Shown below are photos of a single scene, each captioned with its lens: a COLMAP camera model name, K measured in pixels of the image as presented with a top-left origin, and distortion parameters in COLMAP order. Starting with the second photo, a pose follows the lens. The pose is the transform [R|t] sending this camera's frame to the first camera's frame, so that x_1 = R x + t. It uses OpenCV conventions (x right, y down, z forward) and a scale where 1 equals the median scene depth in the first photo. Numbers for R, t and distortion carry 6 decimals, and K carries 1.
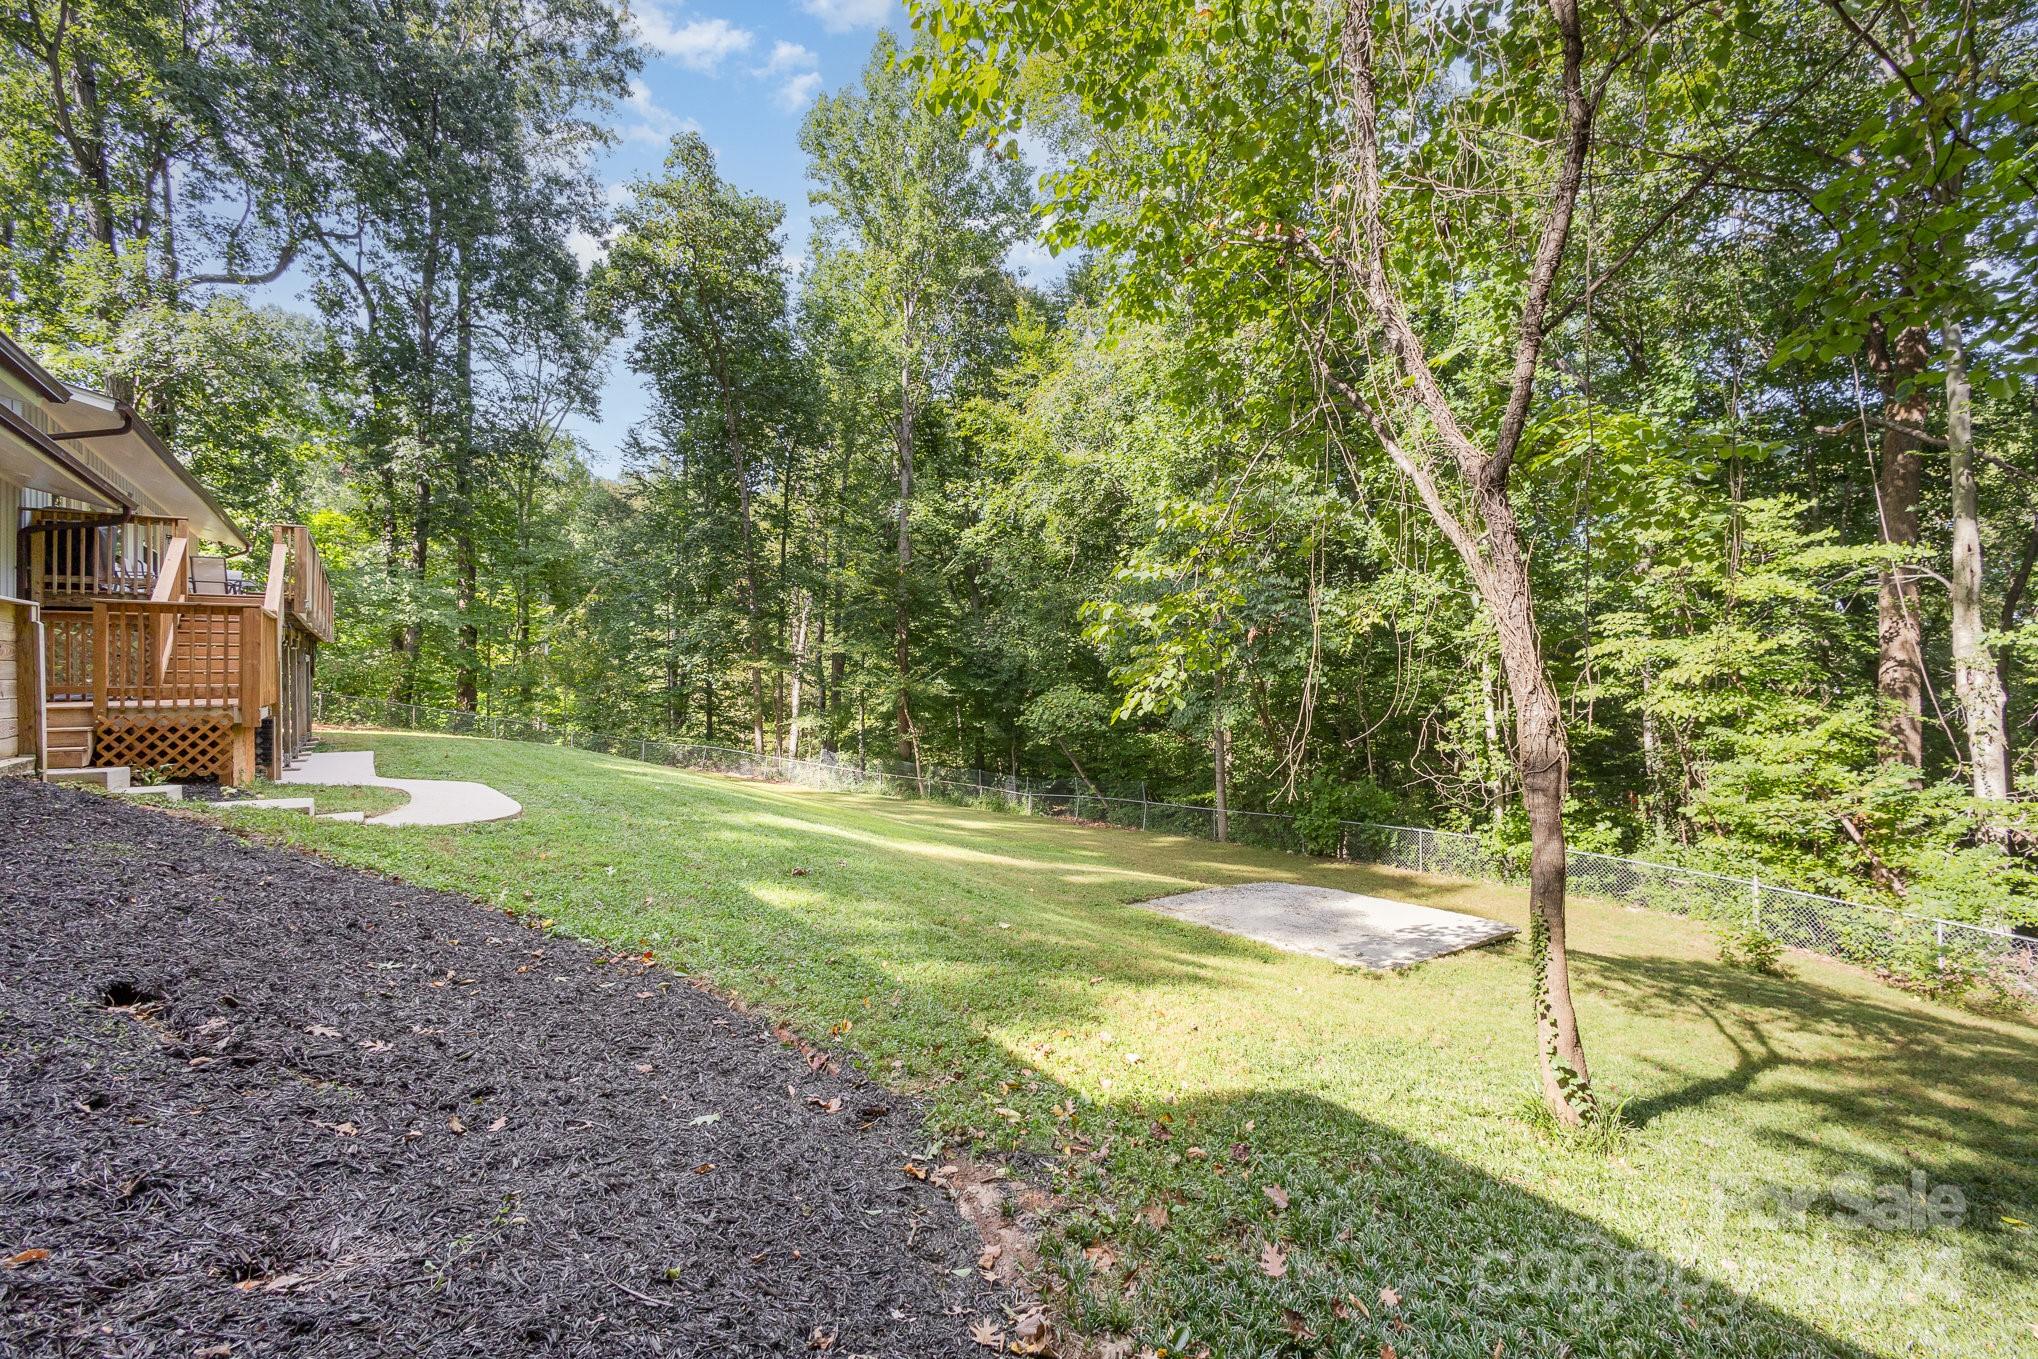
lens RADIAL K [[948.9, 0, 1025.2], [0, 948.9, 673.5], [0, 0, 1]] dist [0.023473, 0.000176]
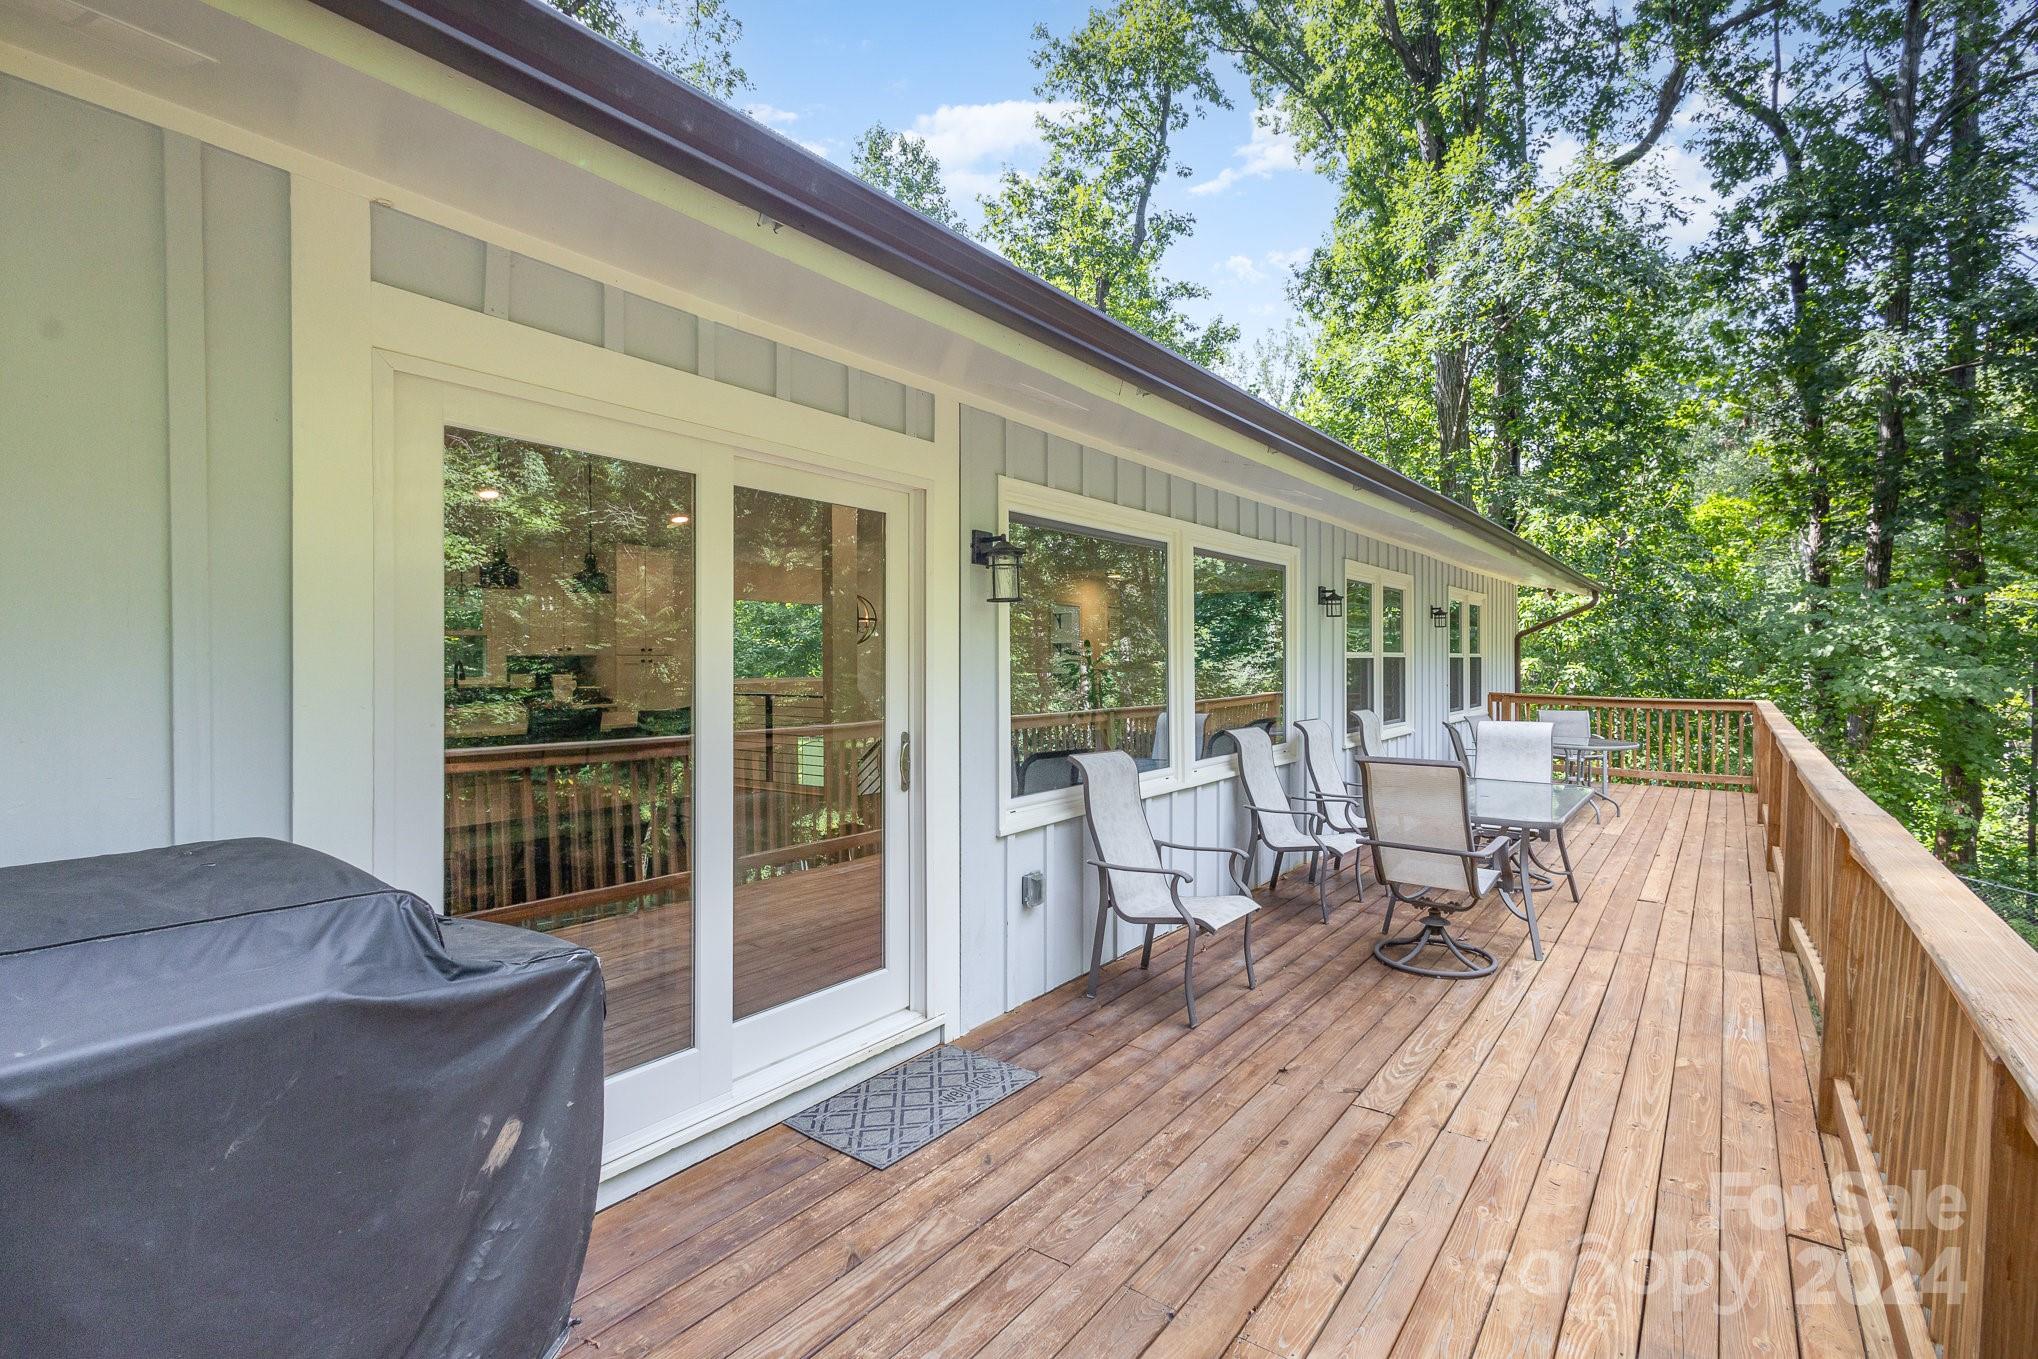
lens RADIAL K [[948.9, 0, 1025.2], [0, 948.9, 673.5], [0, 0, 1]] dist [0.023473, 0.000176]
pose [[0.324869, 0.011073, -0.945694, -0.261801], [0.010764, 0.999823, 0.015404, -0.064008], [0.945698, -0.015184, 0.324692, 0.344716]]
